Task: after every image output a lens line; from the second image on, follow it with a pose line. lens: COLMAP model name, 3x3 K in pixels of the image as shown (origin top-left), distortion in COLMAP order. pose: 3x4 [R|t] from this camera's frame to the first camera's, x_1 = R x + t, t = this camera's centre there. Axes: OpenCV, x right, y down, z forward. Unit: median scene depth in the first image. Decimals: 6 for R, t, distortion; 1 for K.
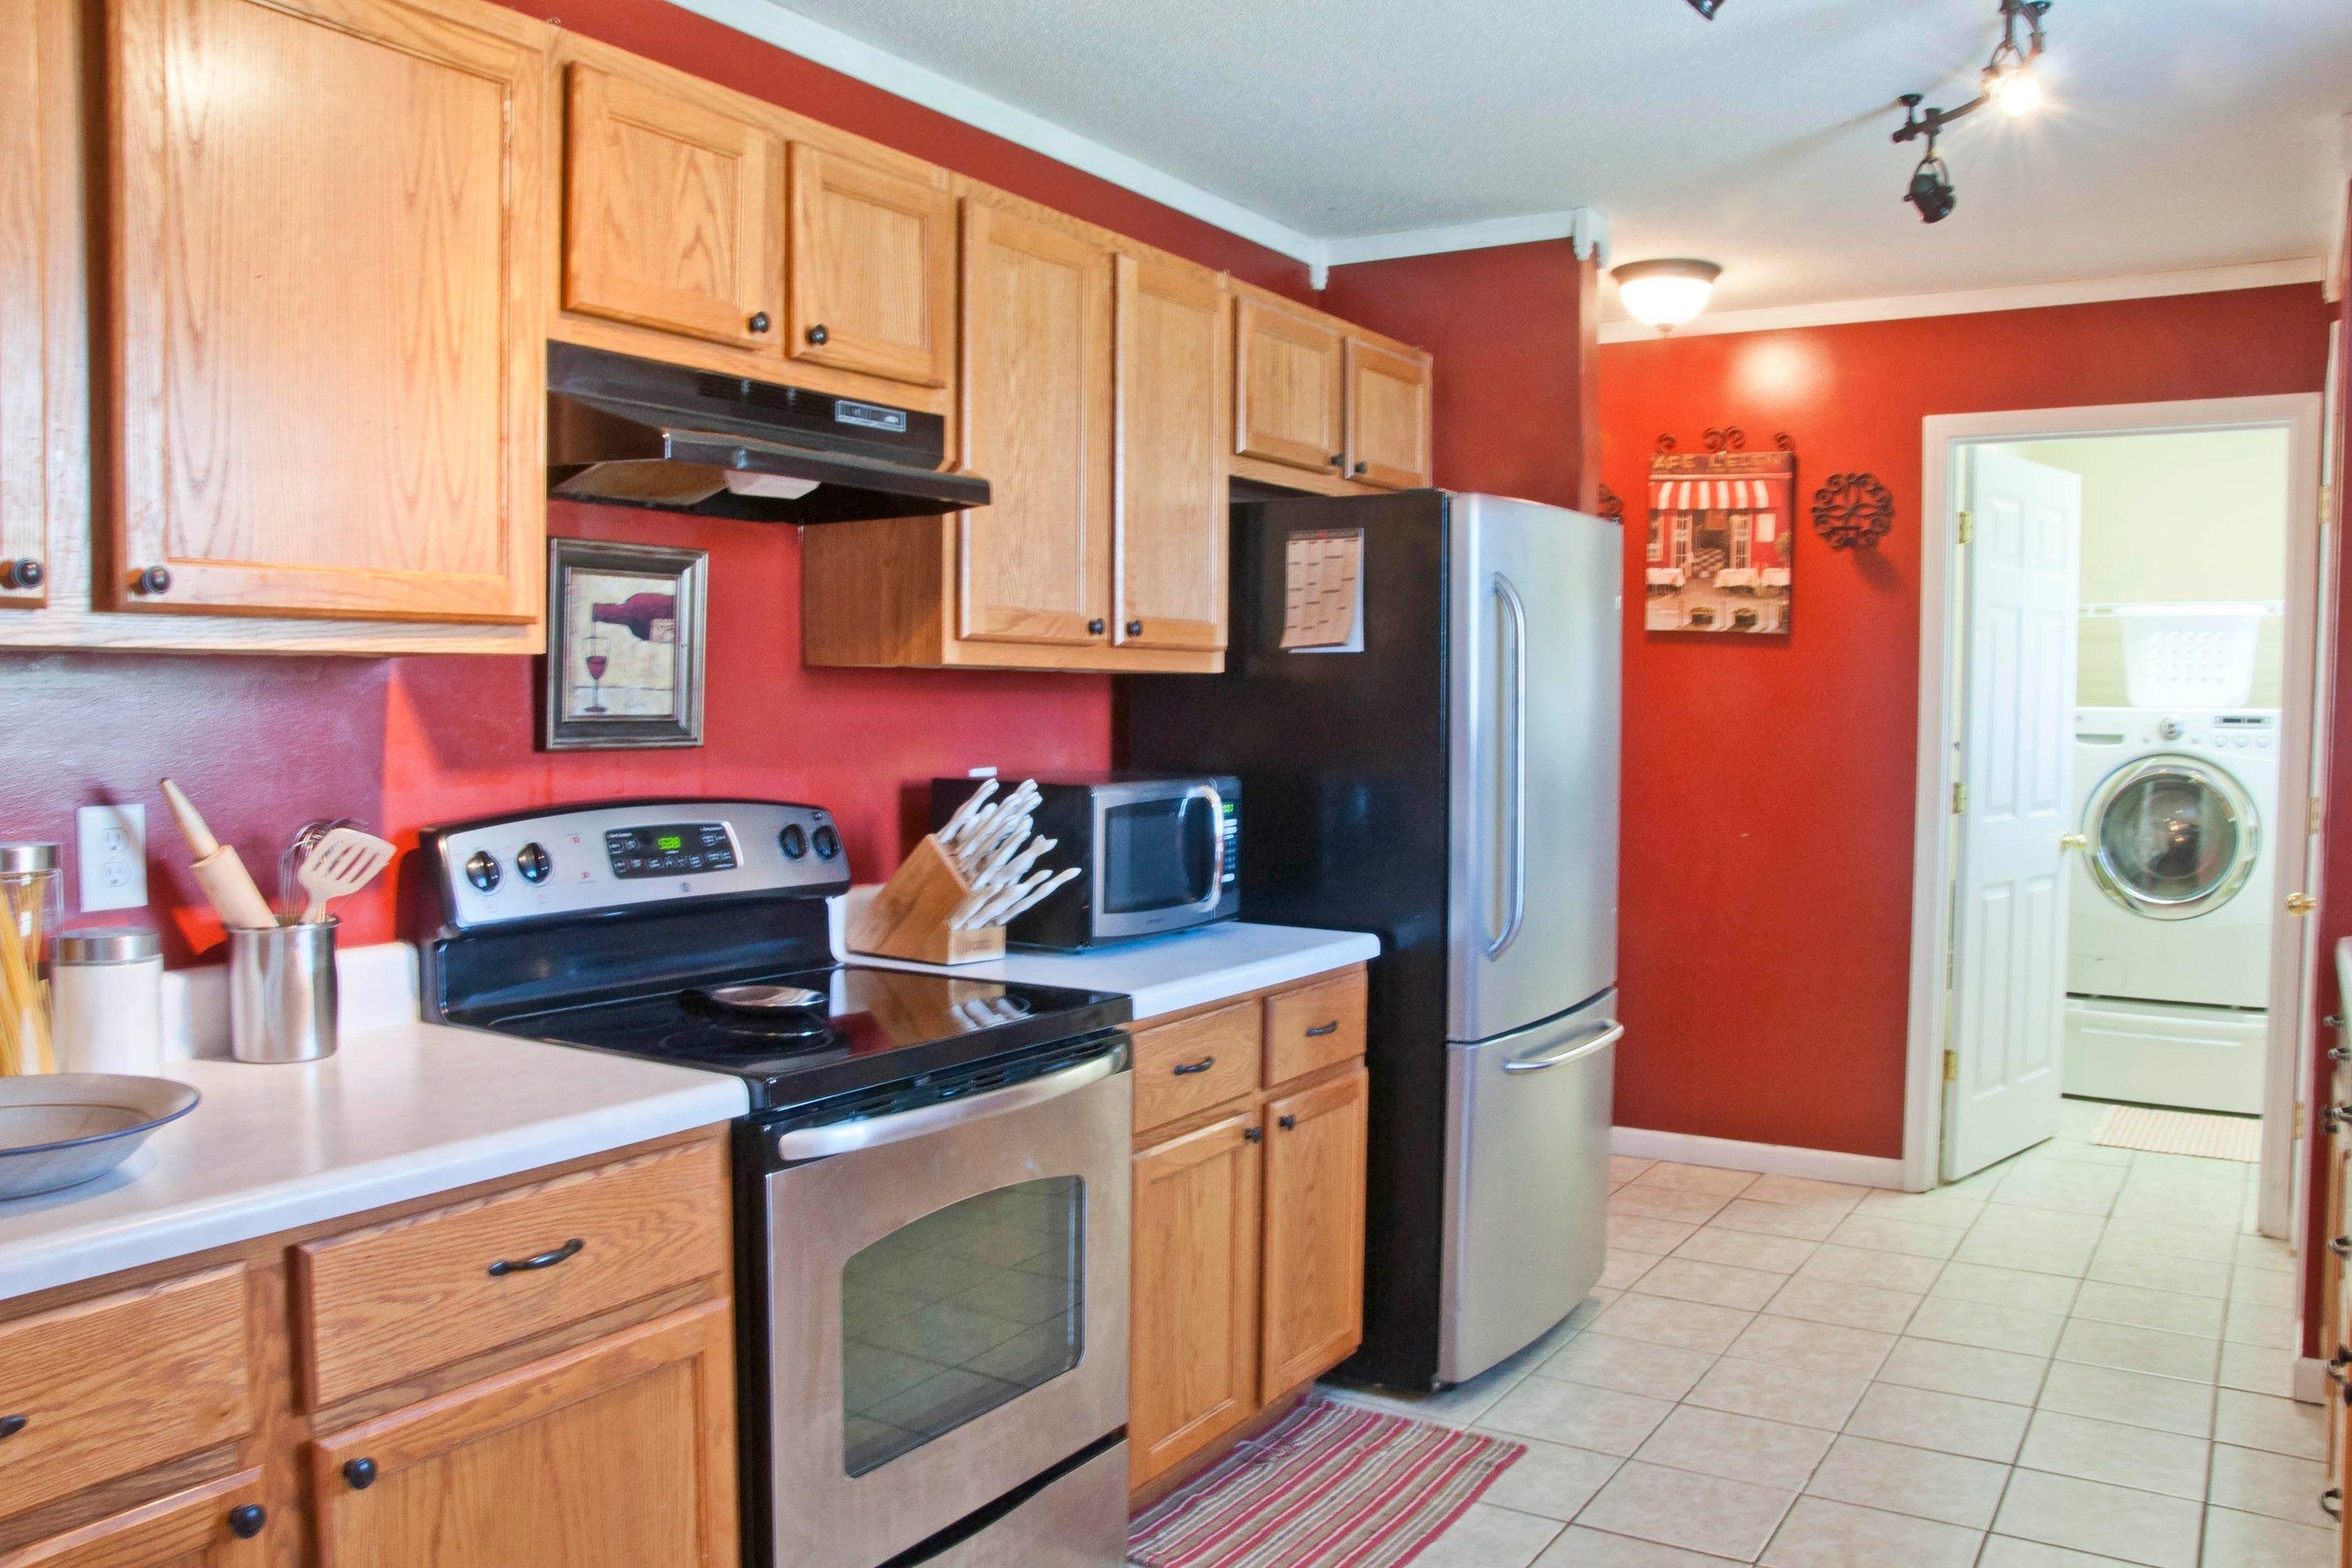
lens RADIAL K [[1873.8, 0, 1176.6], [0, 1873.8, 803.8], [0, 0, 1]] dist [-0.156576, 0.135249]
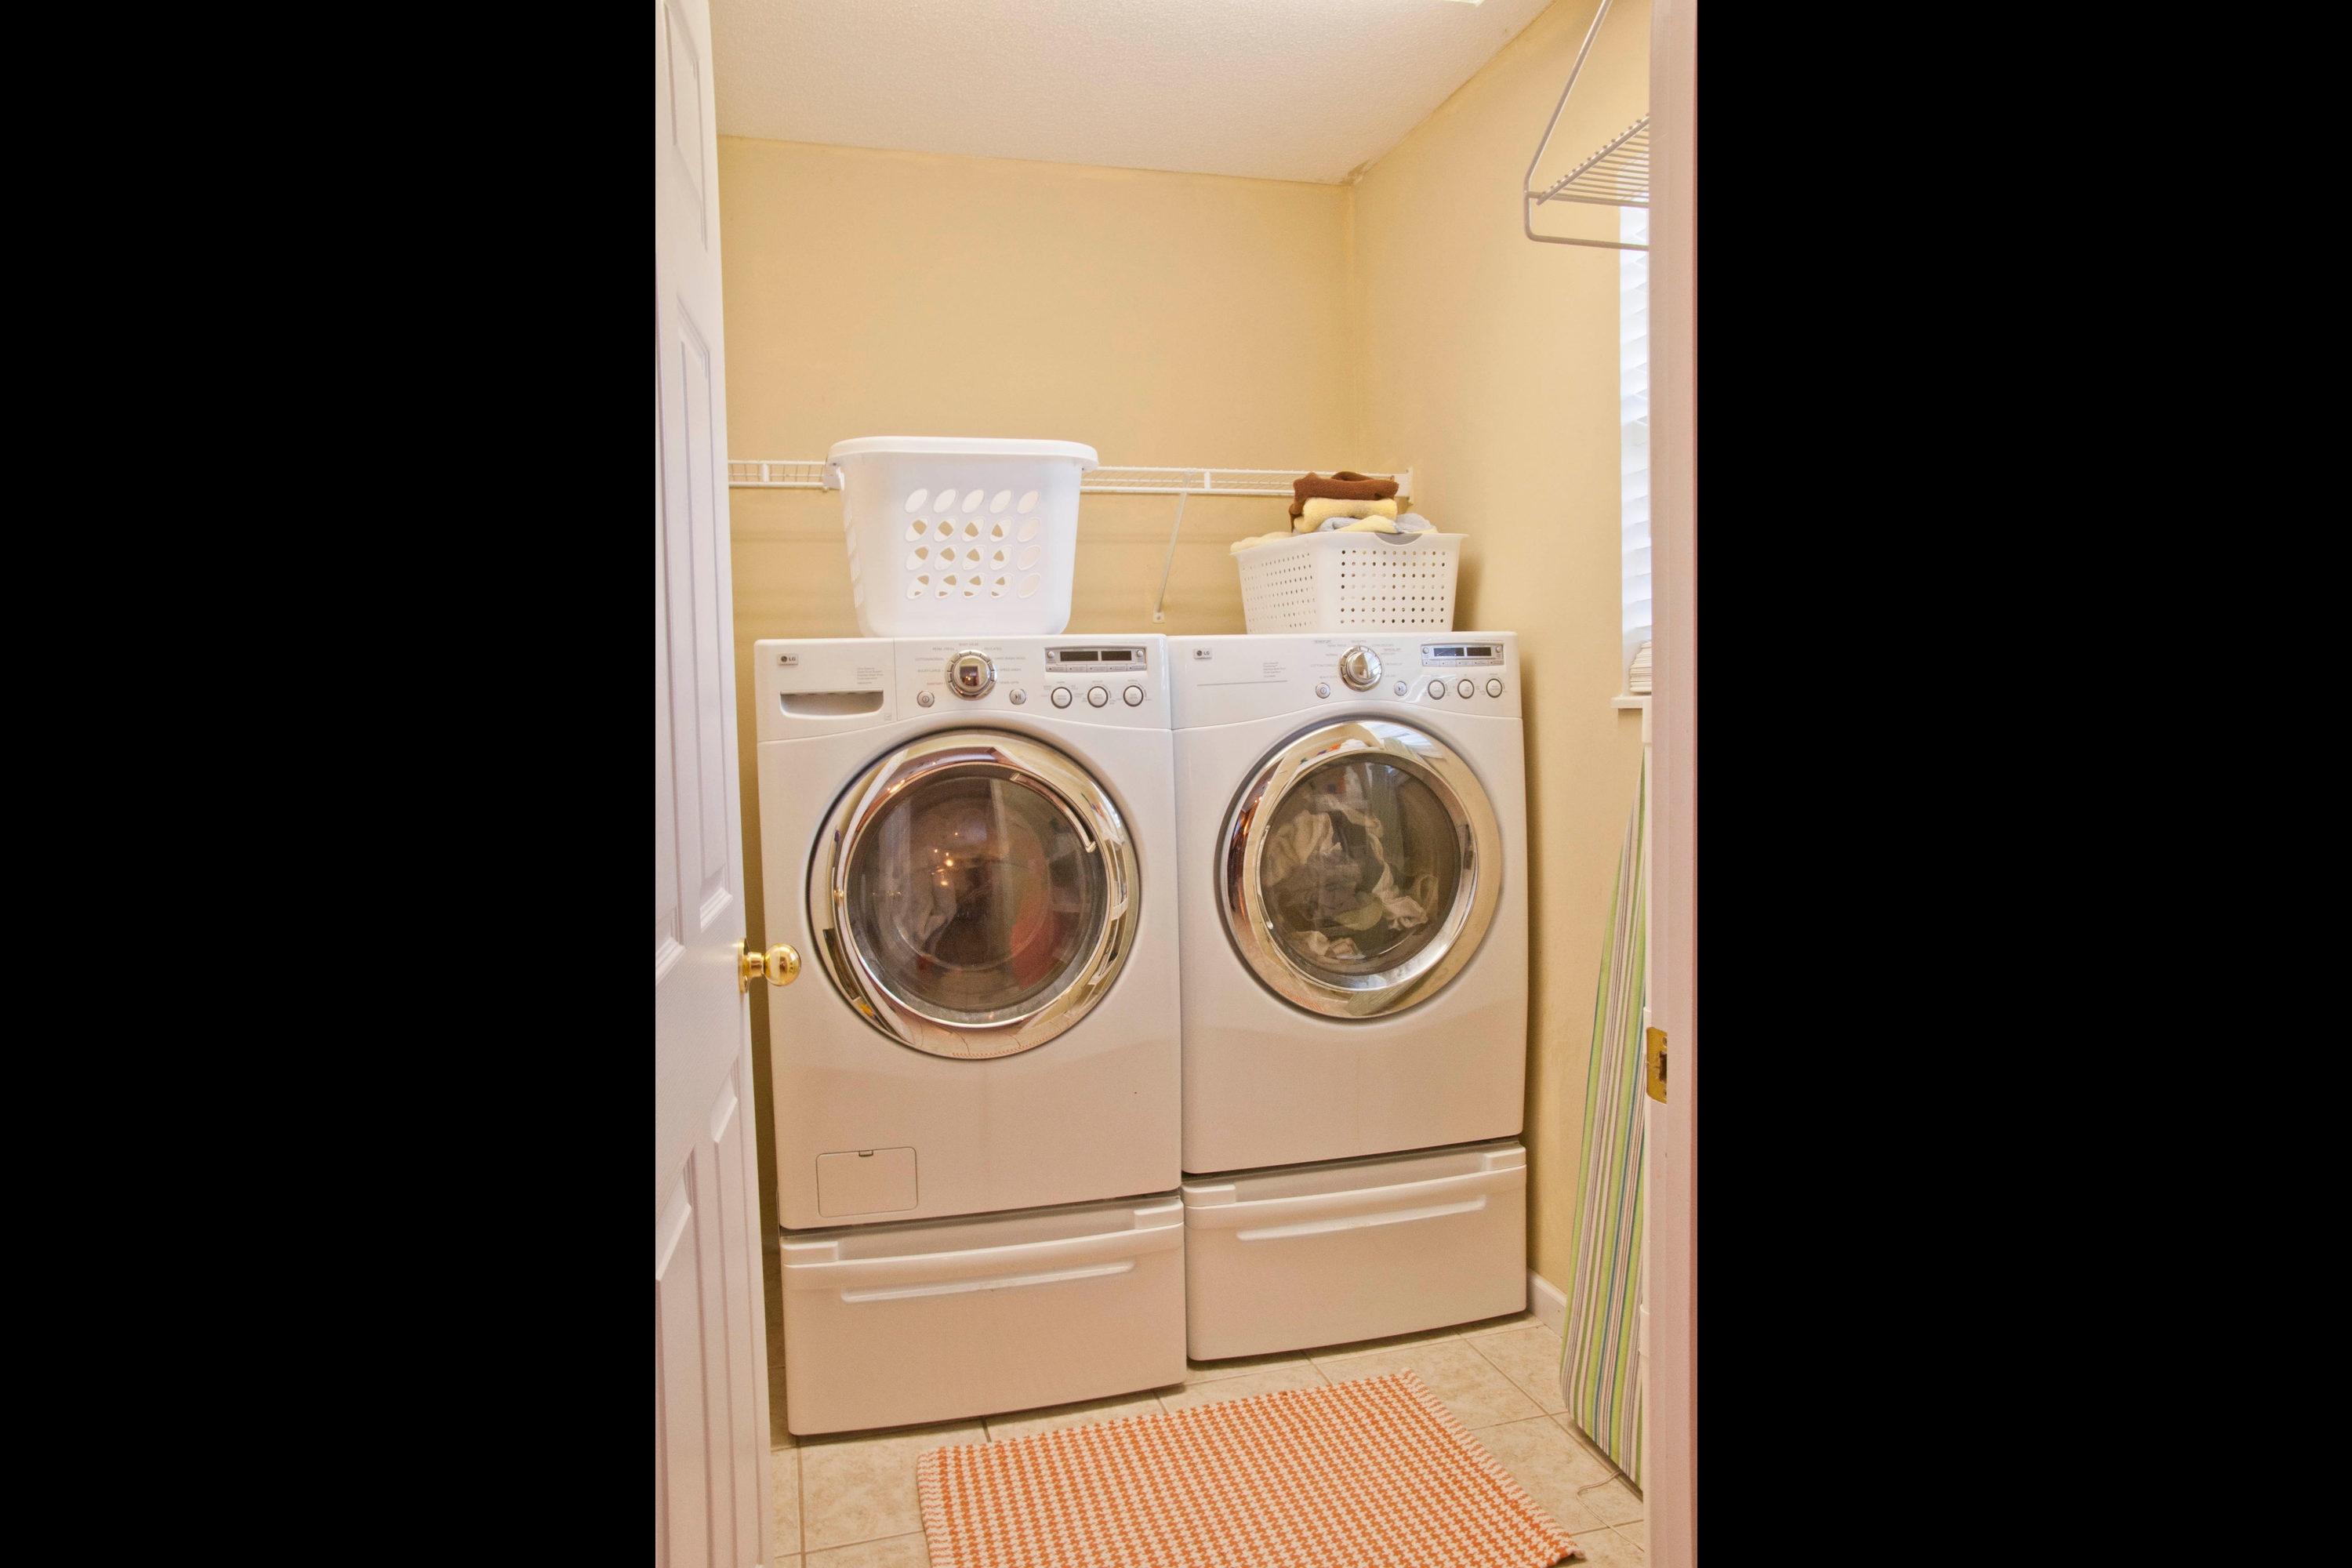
lens RADIAL K [[1359.7, 0, 1176.0], [0, 1359.7, 784.0], [0, 0, 1]] dist [-0.001223, -0.000040]
pose [[0.659892, -0.064978, 0.748545, 0.410025], [0.071900, 0.997143, 0.023173, -0.022131], [-0.747912, 0.038528, 0.662679, 0.953421]]
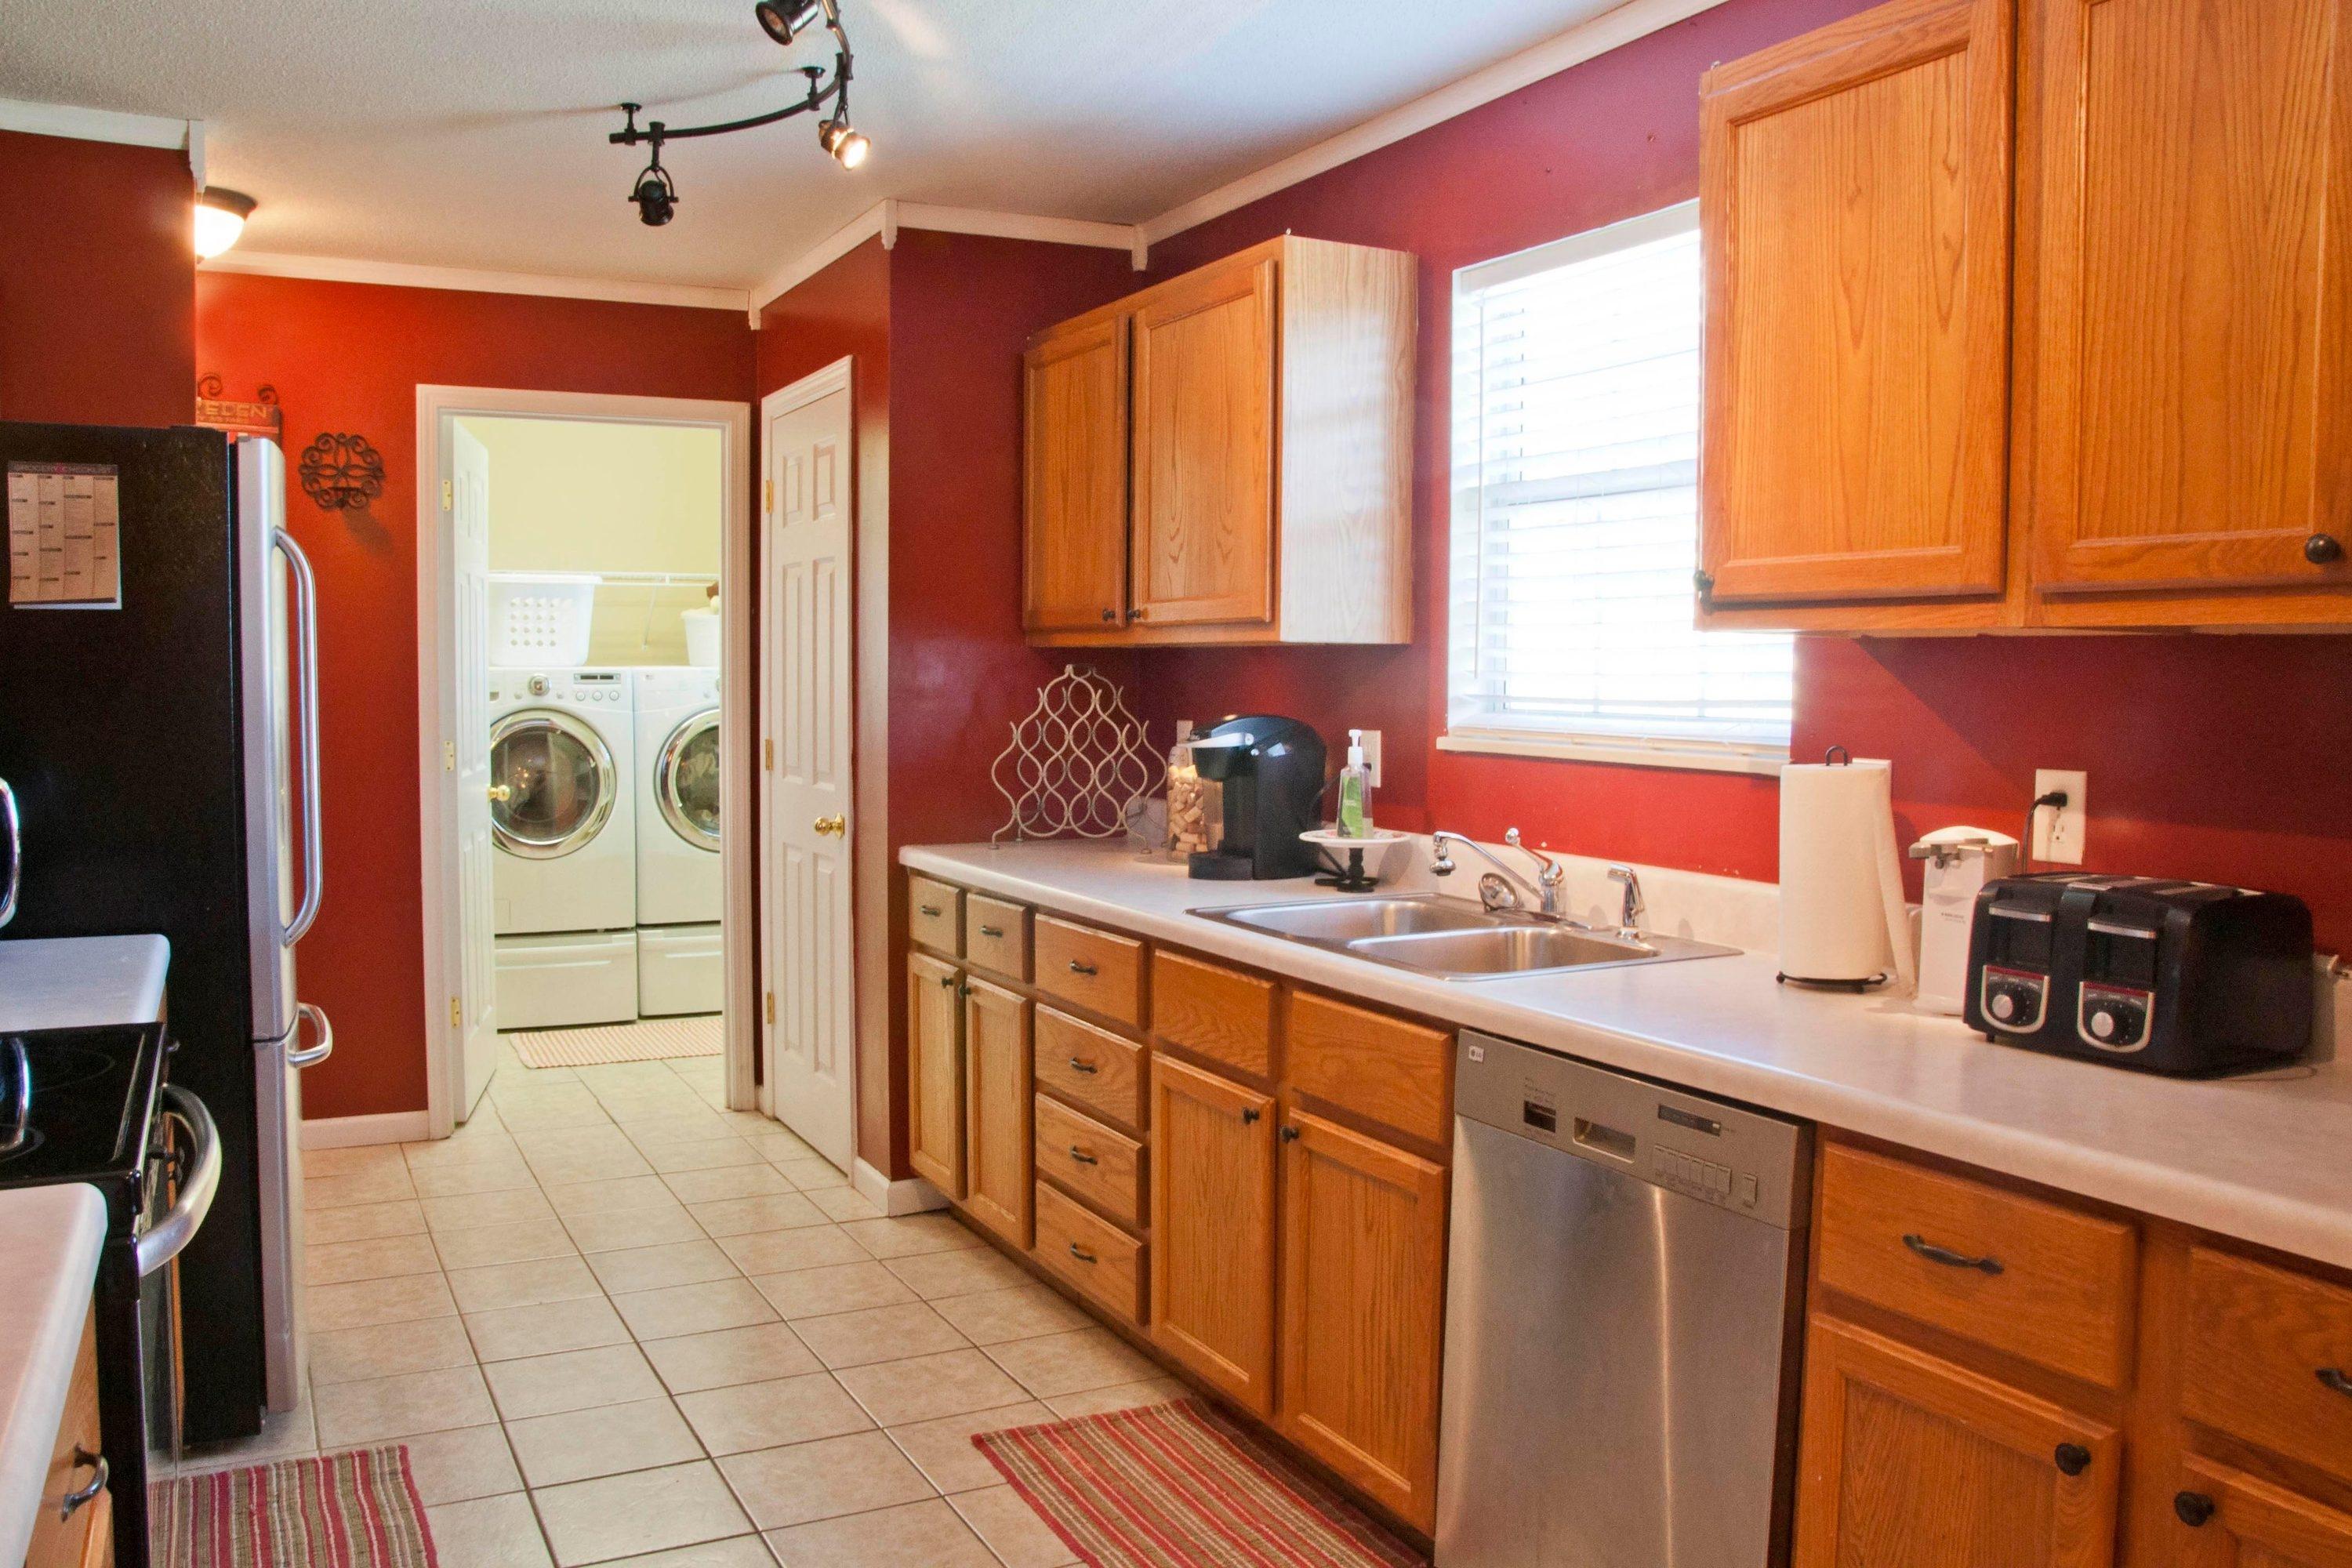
lens RADIAL K [[1873.8, 0, 1176.6], [0, 1873.8, 803.8], [0, 0, 1]] dist [-0.156576, 0.135249]
pose [[0.506893, -0.064104, 0.859622, -0.297534], [0.044995, 0.997839, 0.047879, -0.007848], [-0.860834, 0.014409, 0.508682, 0.128029]]
